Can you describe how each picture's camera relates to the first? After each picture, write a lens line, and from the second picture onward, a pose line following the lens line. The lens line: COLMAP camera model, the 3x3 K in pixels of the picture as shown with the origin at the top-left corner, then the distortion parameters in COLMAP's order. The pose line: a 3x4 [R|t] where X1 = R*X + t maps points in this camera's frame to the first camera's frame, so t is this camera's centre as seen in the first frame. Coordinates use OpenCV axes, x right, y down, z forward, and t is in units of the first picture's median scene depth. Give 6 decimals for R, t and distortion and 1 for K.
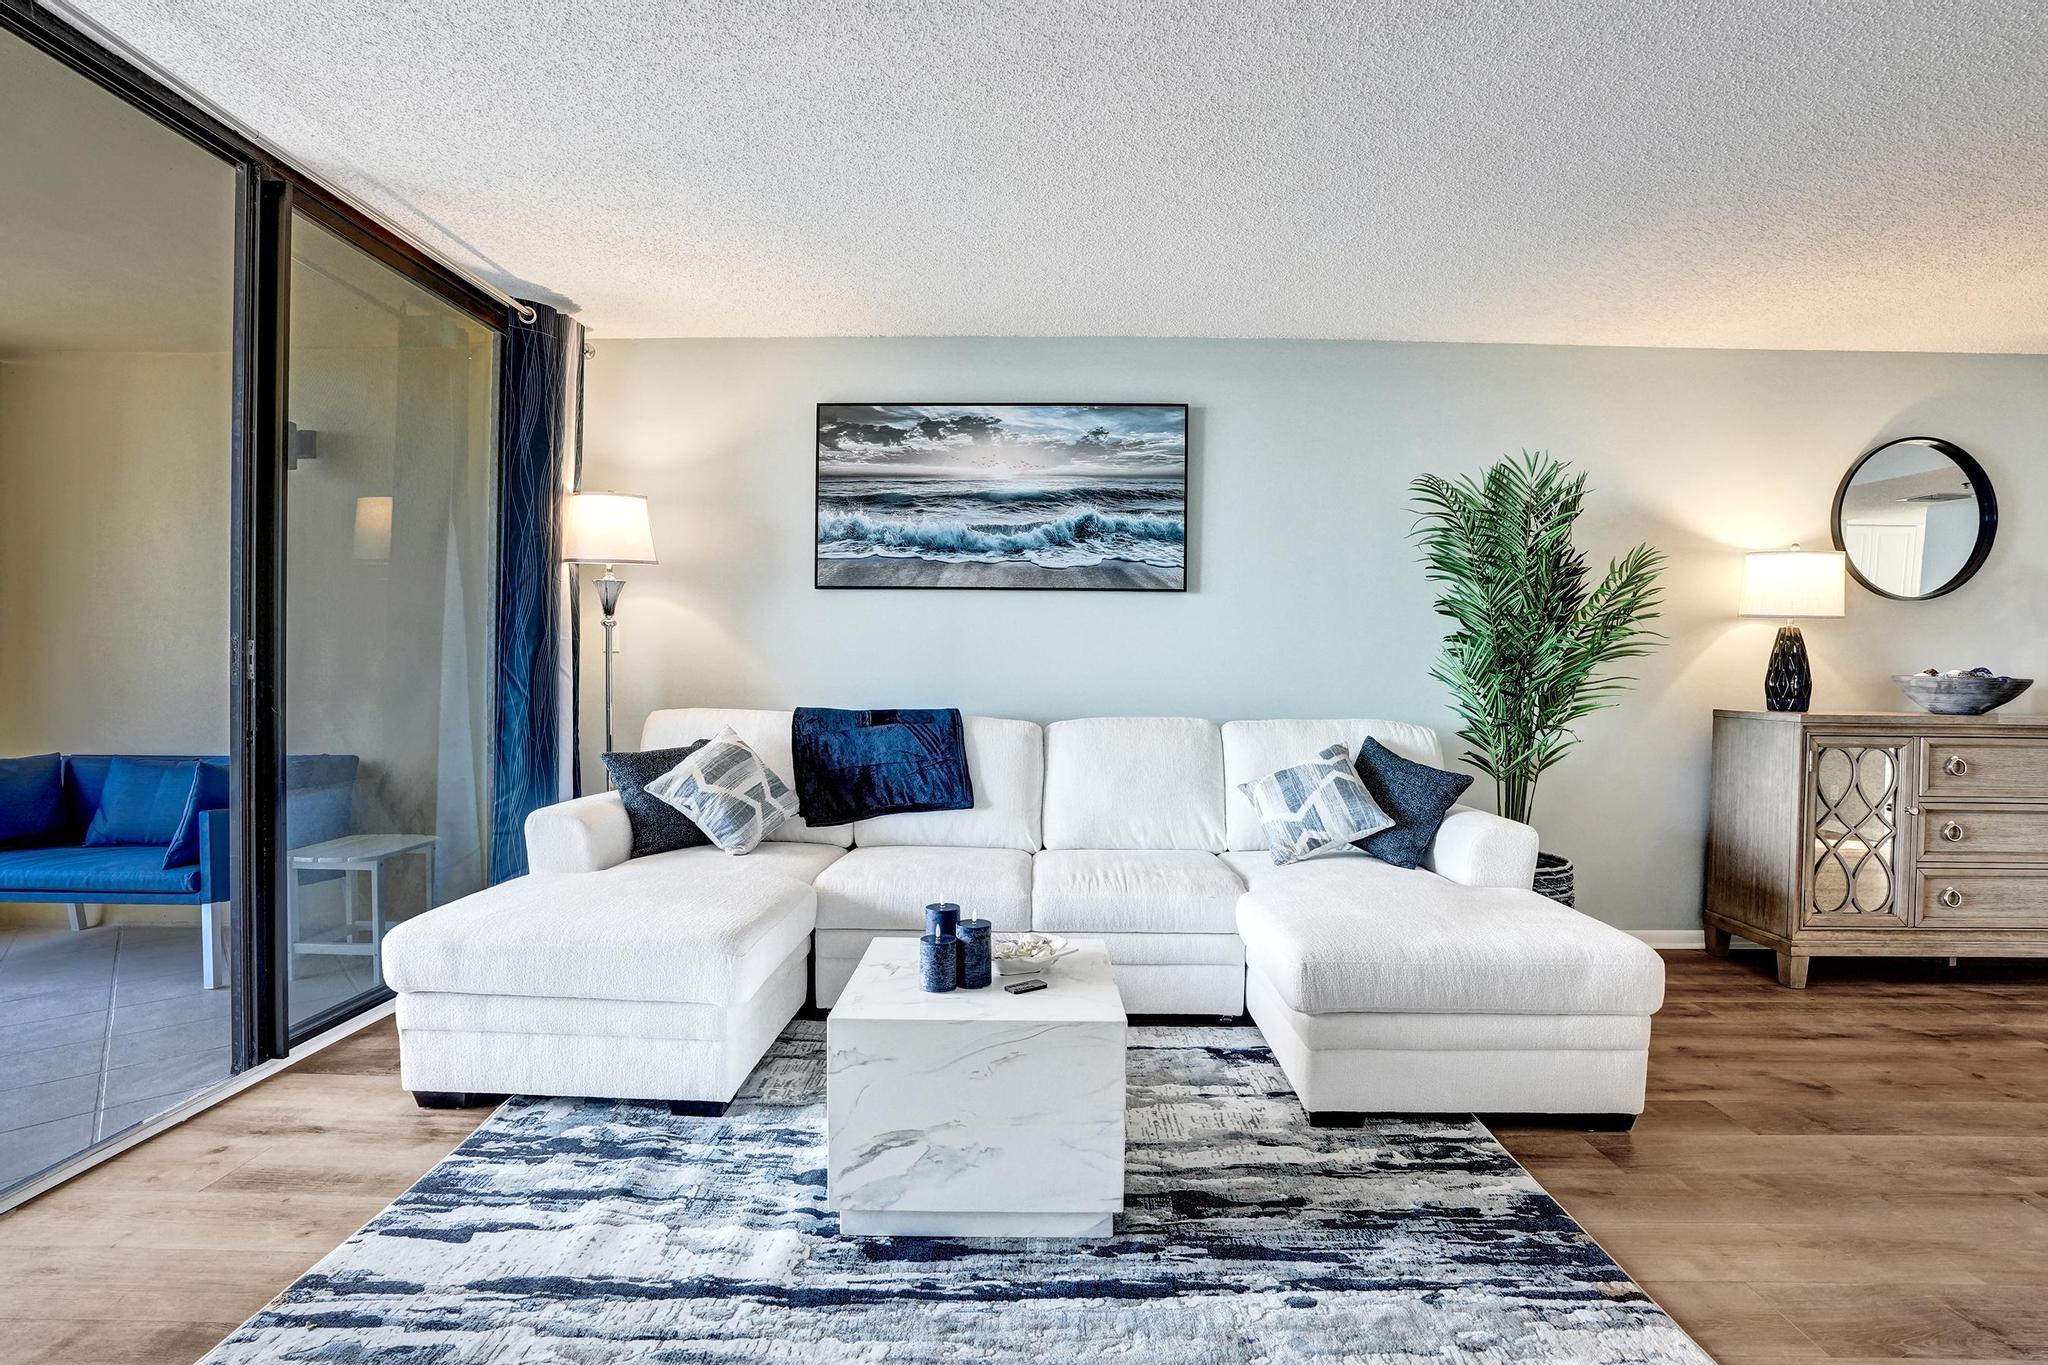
lens RADIAL K [[991.5, 0, 1032.8], [0, 991.5, 678.1], [0, 0, 1]] dist [-0.031574, 0.008409]
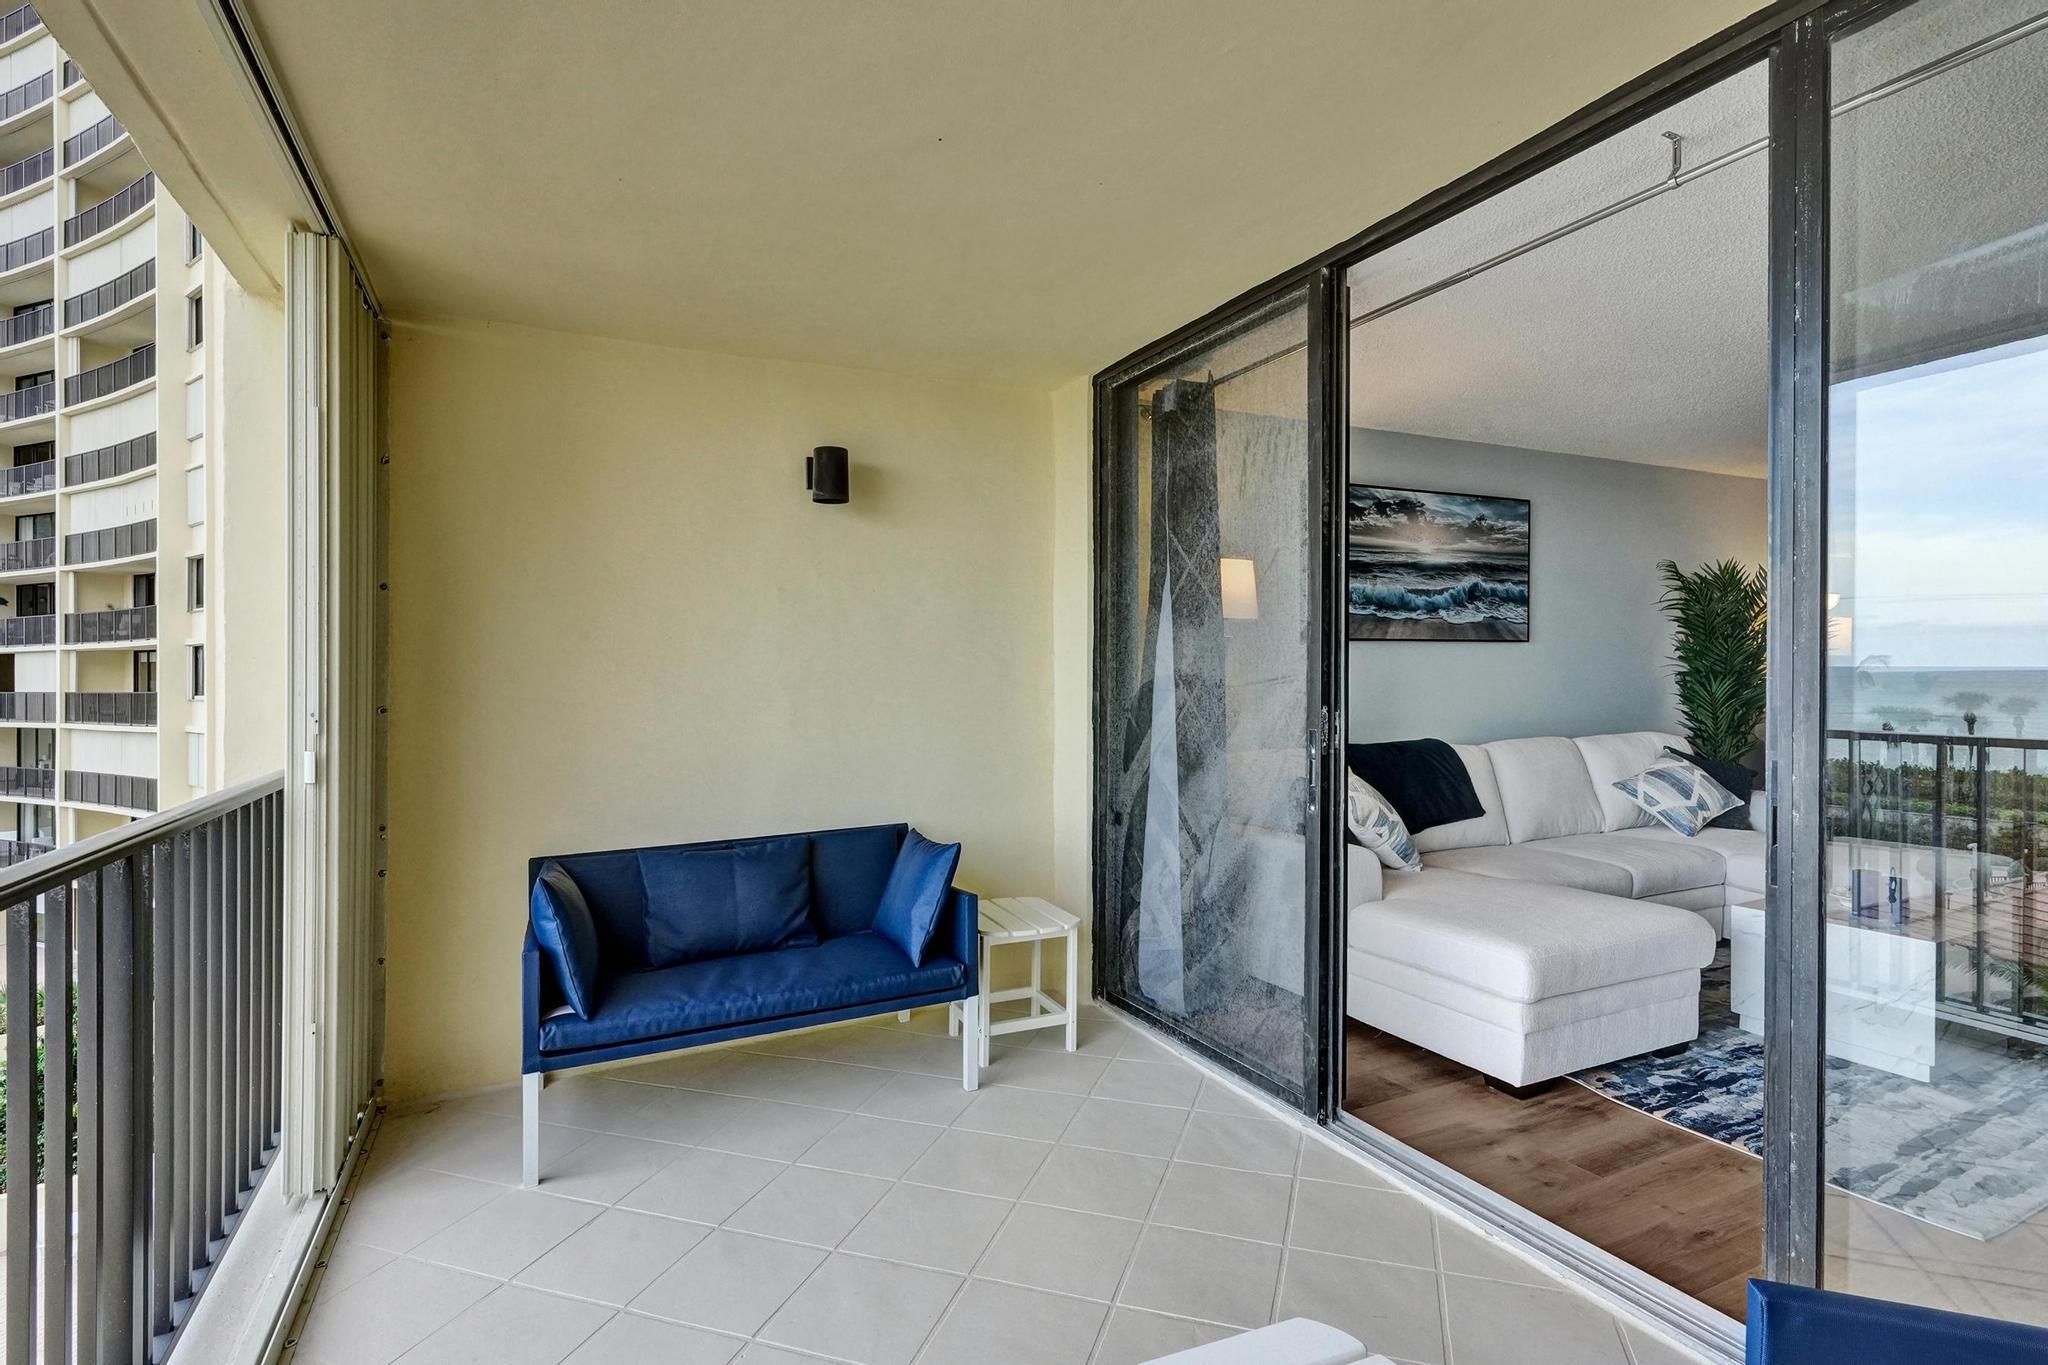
lens RADIAL K [[991.5, 0, 1030.5], [0, 991.5, 678.3], [0, 0, 1]] dist [-0.031574, 0.008409]
pose [[0.898556, -0.022613, 0.438275, -1.021933], [0.027049, 0.999627, -0.003882, -0.051737], [-0.438024, 0.015343, 0.898832, 0.110152]]
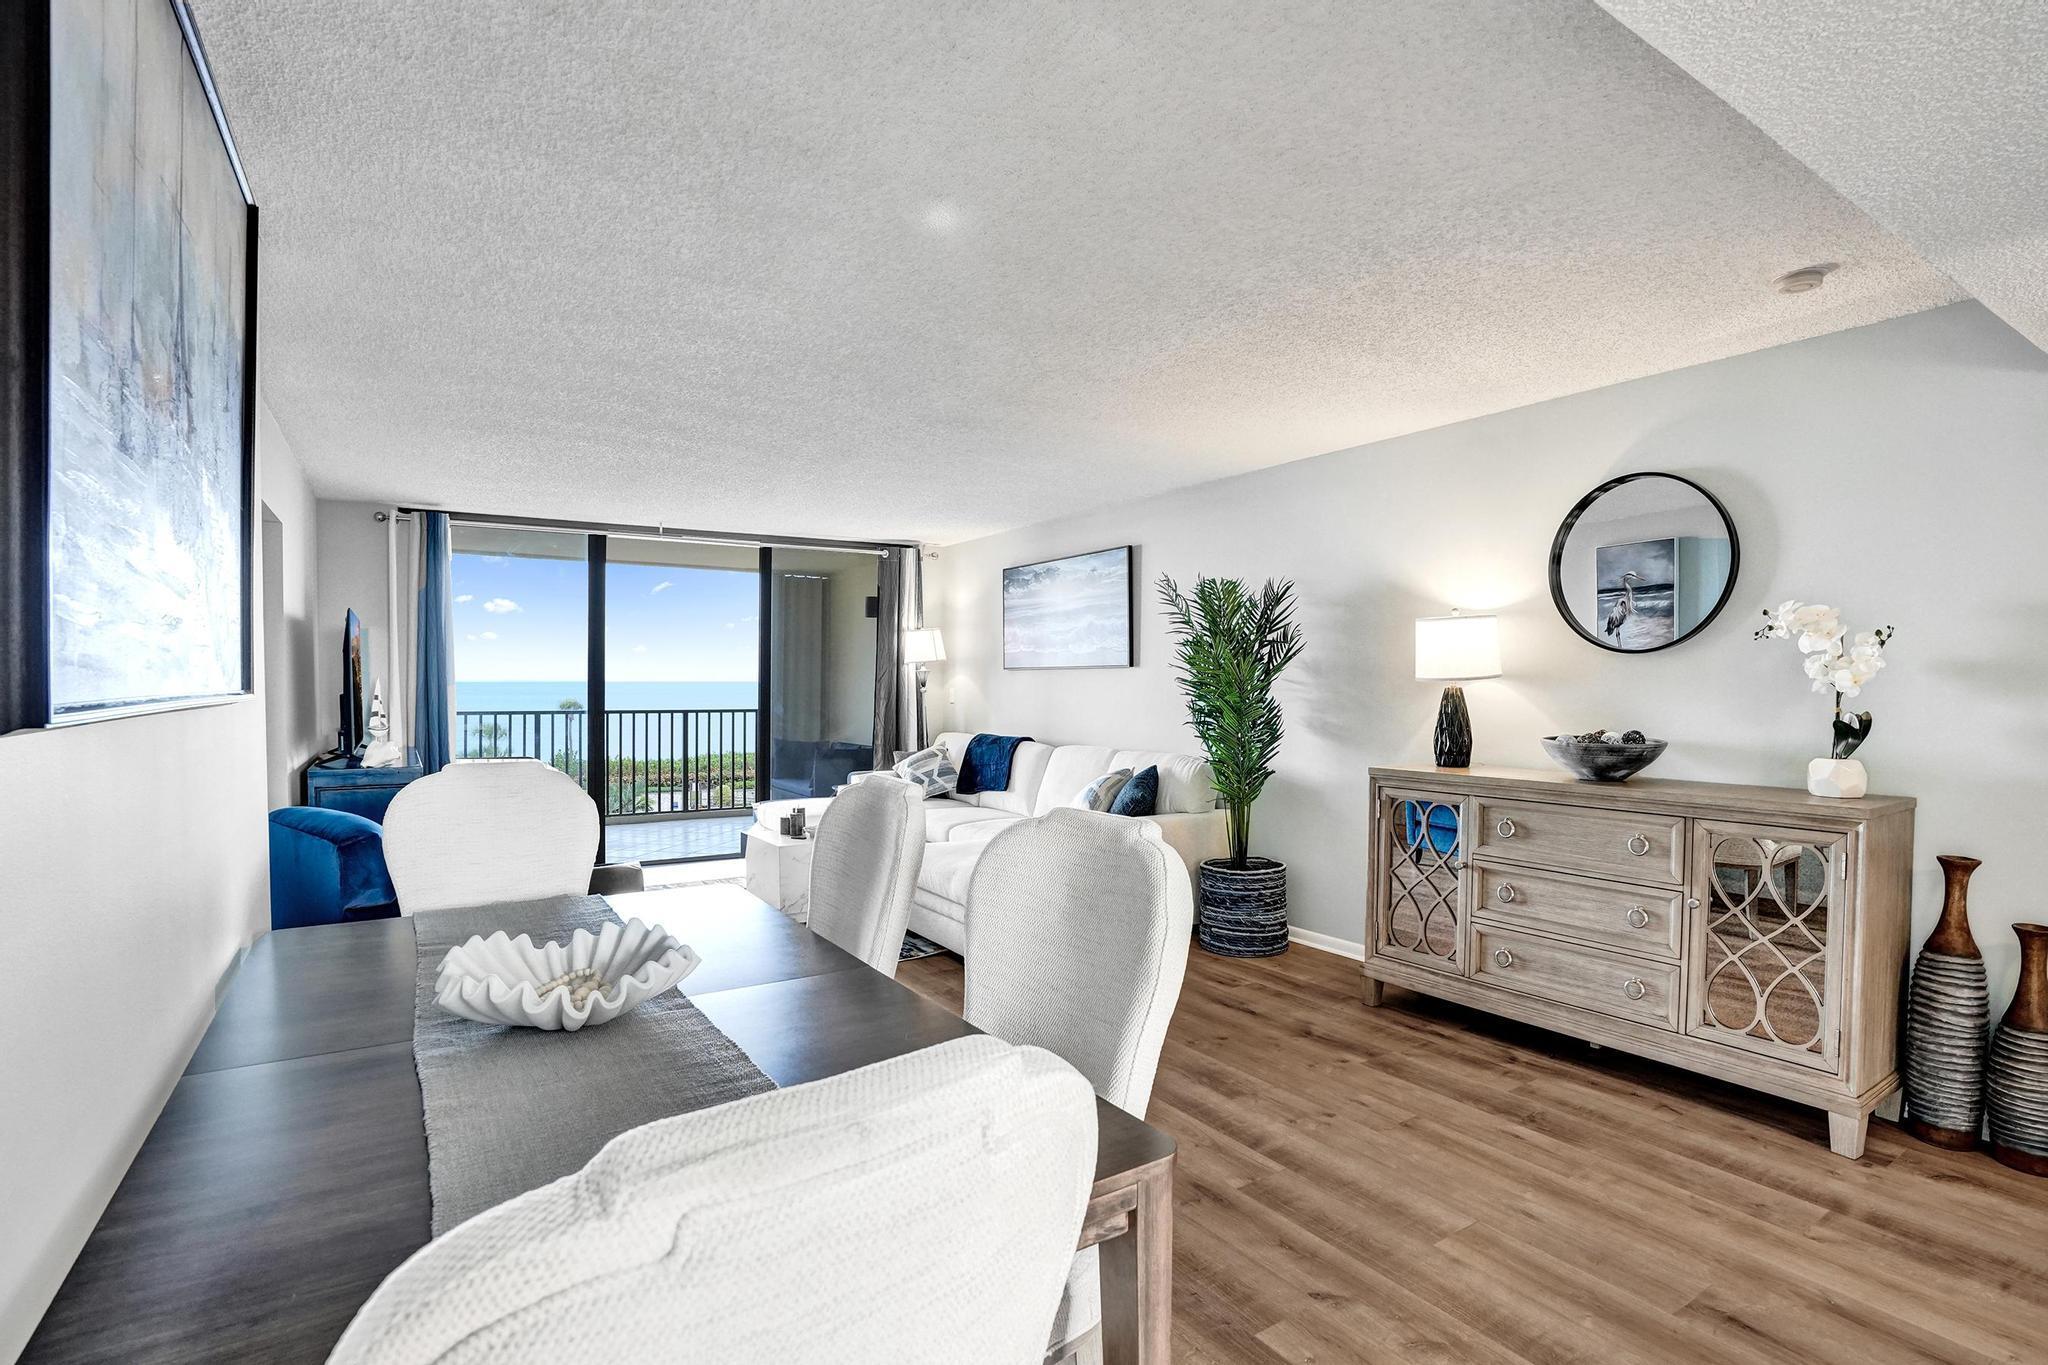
lens RADIAL K [[991.5, 0, 1031.0], [0, 991.5, 689.7], [0, 0, 1]] dist [-0.031574, 0.008409]
pose [[0.553623, -0.005254, -0.832751, 1.358541], [-0.001366, 0.999973, -0.007217, -0.039855], [0.832766, 0.005133, 0.553601, 0.018932]]
